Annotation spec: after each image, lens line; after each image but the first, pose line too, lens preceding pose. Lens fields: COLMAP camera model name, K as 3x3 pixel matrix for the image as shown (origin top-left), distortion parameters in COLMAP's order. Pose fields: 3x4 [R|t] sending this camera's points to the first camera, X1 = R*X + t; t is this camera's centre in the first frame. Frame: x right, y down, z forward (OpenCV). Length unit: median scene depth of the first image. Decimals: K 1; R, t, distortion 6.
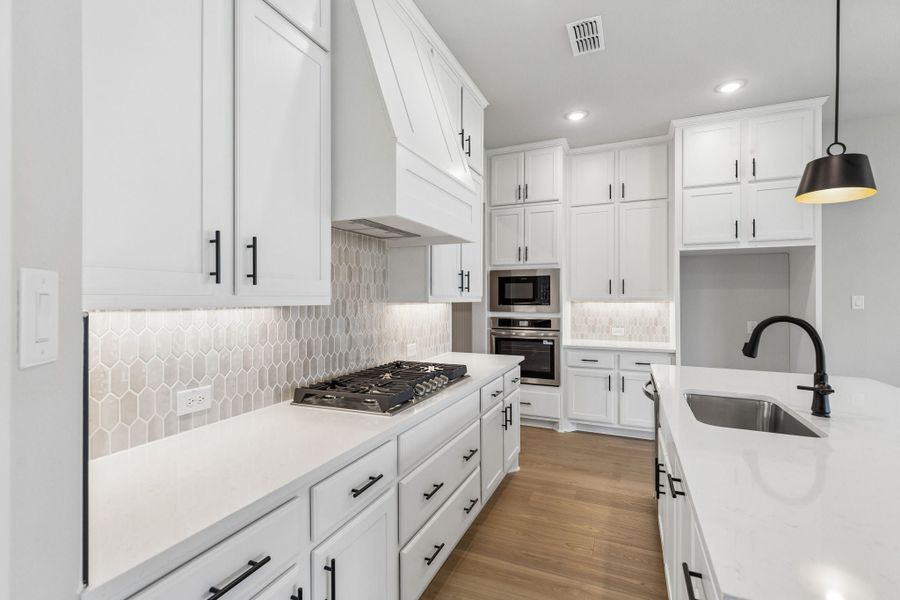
lens RADIAL K [[405.0, 0, 450.0], [0, 405.0, 300.0], [0, 0, 1]] dist [0.000359, 0.000020]
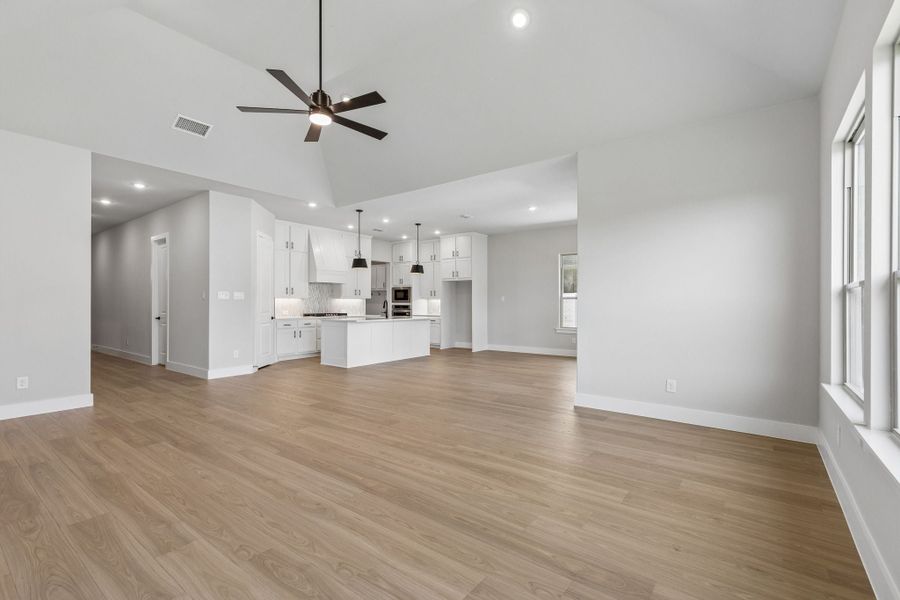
lens RADIAL K [[403.5, 0, 450.0], [0, 403.5, 300.0], [0, 0, 1]] dist [0.001044, 0.000092]
pose [[0.970502, -0.000475, -0.241091, 1.178115], [-0.001499, 0.999967, -0.008005, 0.032713], [0.241087, 0.008130, 0.970469, -1.573316]]
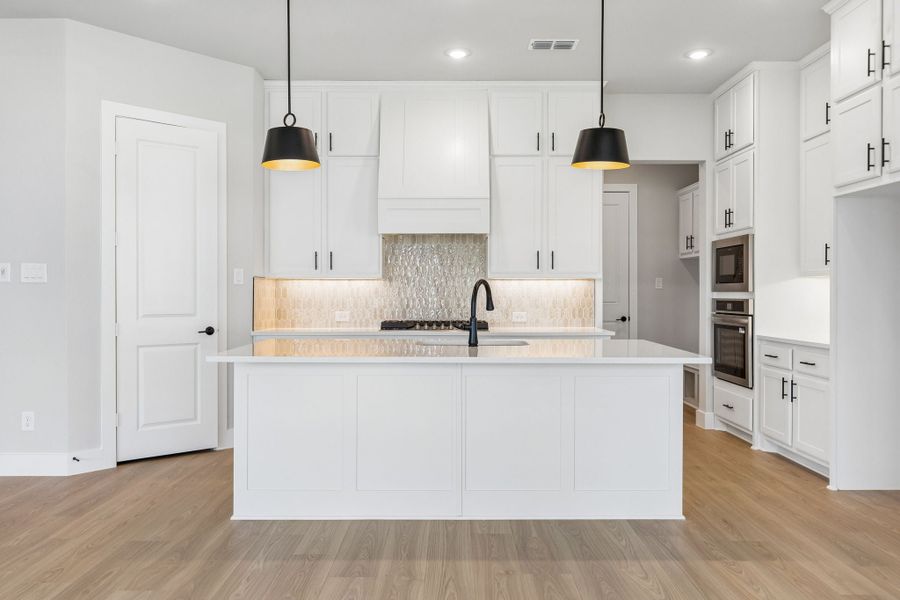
lens RADIAL K [[659.1, 0, 450.0], [0, 659.1, 300.0], [0, 0, 1]] dist [-0.041376, -0.000361]
pose [[0.410621, 0.010465, -0.911746, 1.156047], [-0.002462, 0.999943, 0.010369, 0.035060], [0.911803, -0.002013, 0.410624, -0.021859]]
